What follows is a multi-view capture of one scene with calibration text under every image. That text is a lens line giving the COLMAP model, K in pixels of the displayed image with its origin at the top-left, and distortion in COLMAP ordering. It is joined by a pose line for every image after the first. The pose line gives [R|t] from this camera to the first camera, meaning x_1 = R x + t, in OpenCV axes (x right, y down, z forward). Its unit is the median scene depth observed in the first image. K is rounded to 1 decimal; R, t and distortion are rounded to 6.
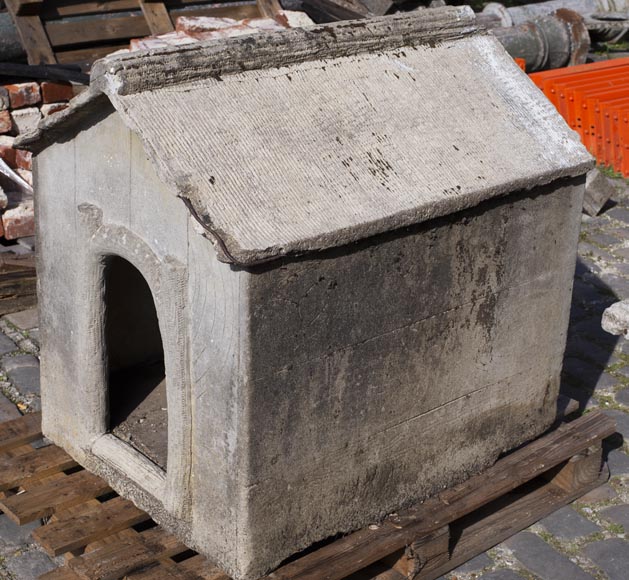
lens RADIAL K [[1184.9, 0, 334.8], [0, 1184.9, 306.1], [0, 0, 1]] dist [-0.076839, 0.000000]
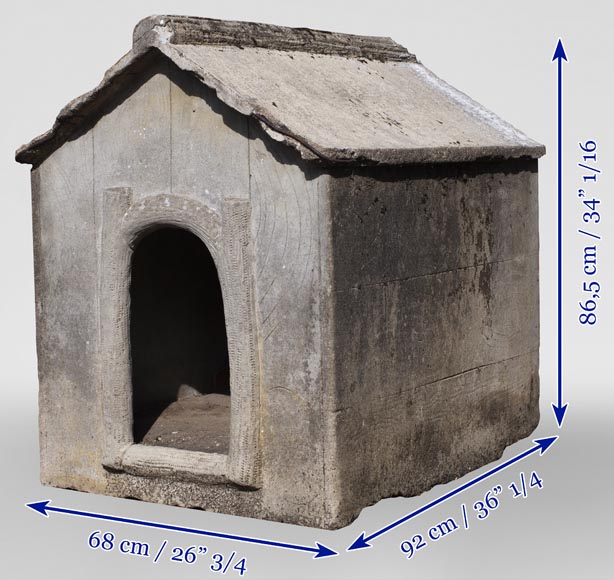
lens RADIAL K [[1306.6, 0, 306.4], [0, 1306.6, 289.6], [0, 0, 1]] dist [-0.066246, 0.000000]
pose [[0.970153, -0.105460, 0.218361, -0.307291], [0.161583, 0.952582, -0.257832, 0.315323], [-0.180816, 0.285420, 0.941191, -0.053985]]
